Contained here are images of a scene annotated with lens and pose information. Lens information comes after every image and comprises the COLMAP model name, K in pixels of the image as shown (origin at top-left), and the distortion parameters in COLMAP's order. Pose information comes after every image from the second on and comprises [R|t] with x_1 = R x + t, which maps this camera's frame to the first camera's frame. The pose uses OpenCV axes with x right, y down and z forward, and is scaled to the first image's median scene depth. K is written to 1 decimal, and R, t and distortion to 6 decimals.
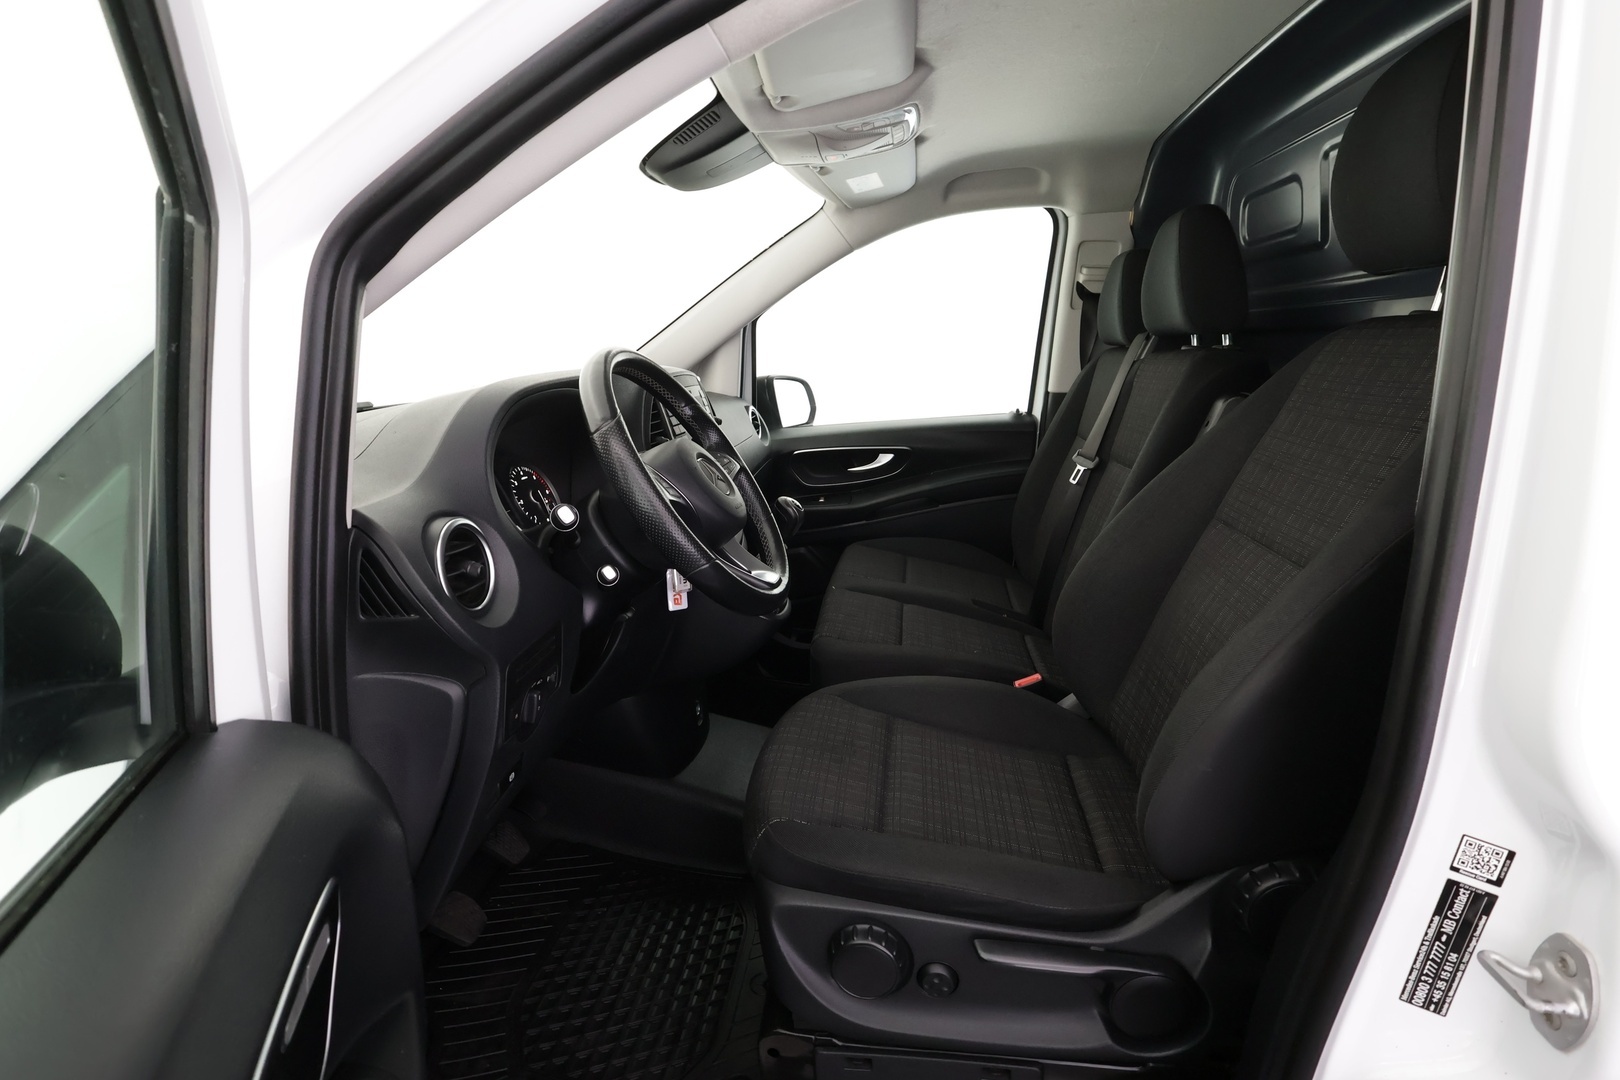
lens RADIAL K [[840.7, 0, 809.0], [0, 840.7, 538.3], [0, 0, 1]] dist [-0.000894, -0.000002]
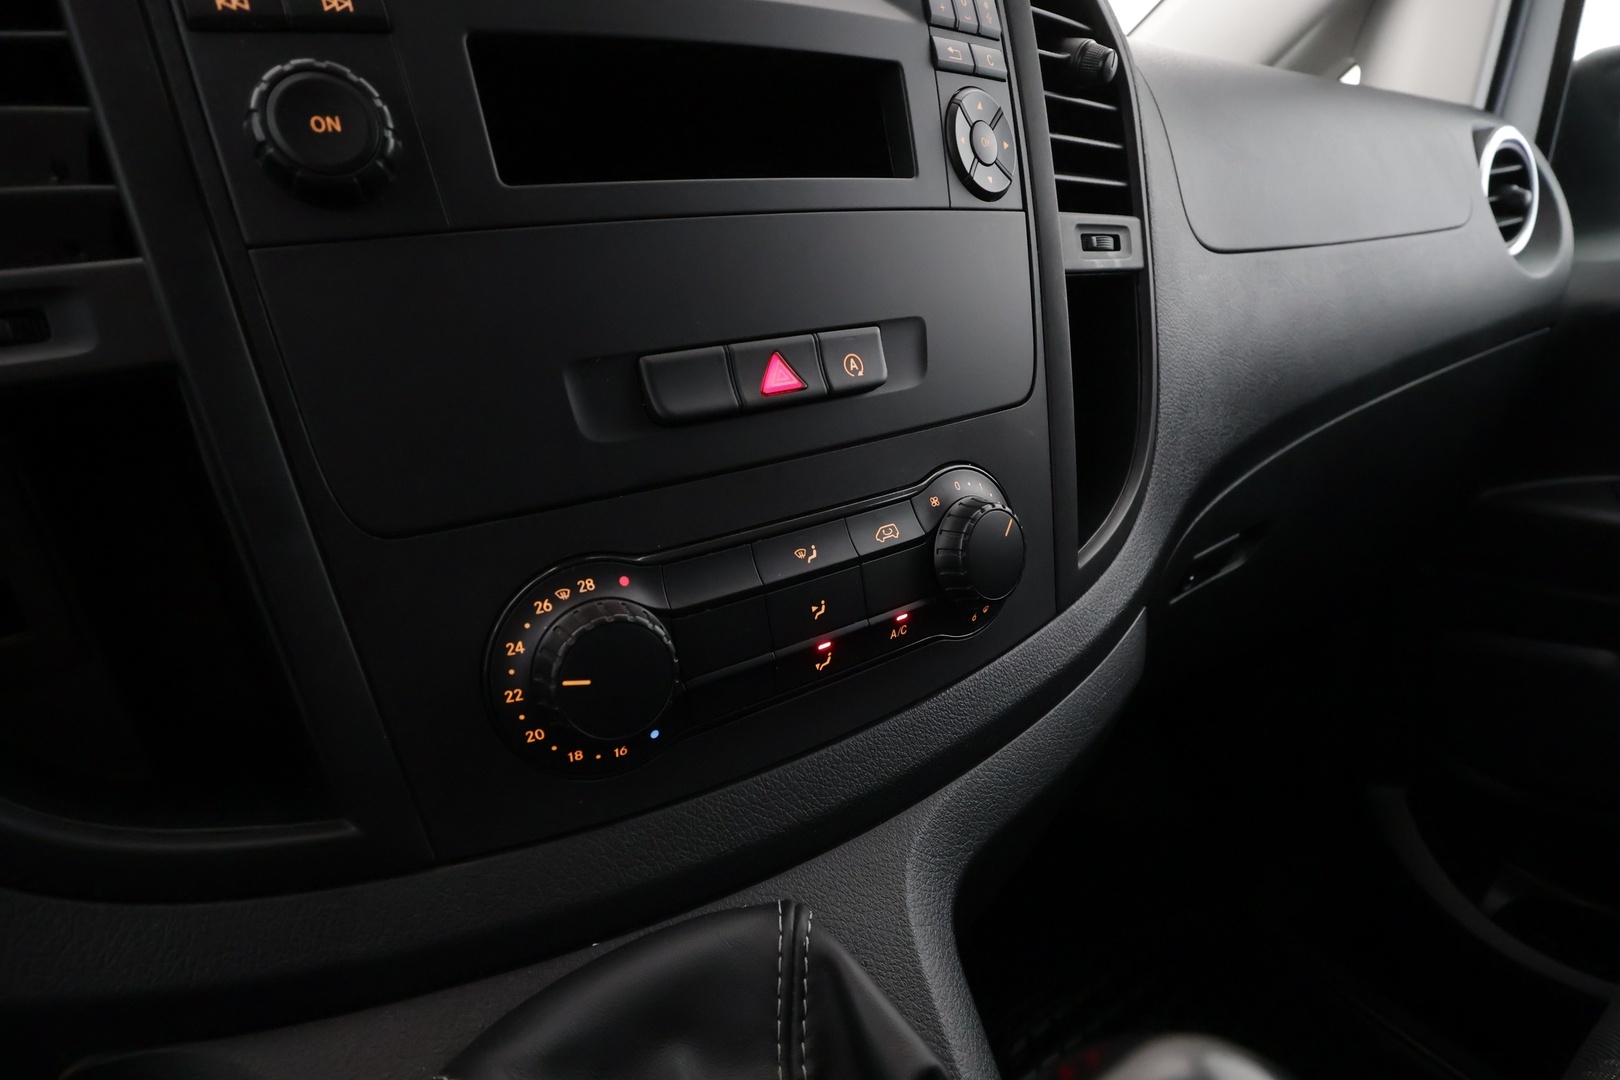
lens RADIAL K [[866.2, 0, 814.2], [0, 866.2, 549.7], [0, 0, 1]] dist [-0.000827, -0.000196]
pose [[0.647337, 0.245618, -0.721545, 0.022889], [-0.134375, 0.968604, 0.209163, -0.050252], [0.750266, -0.038442, 0.660018, 0.614307]]
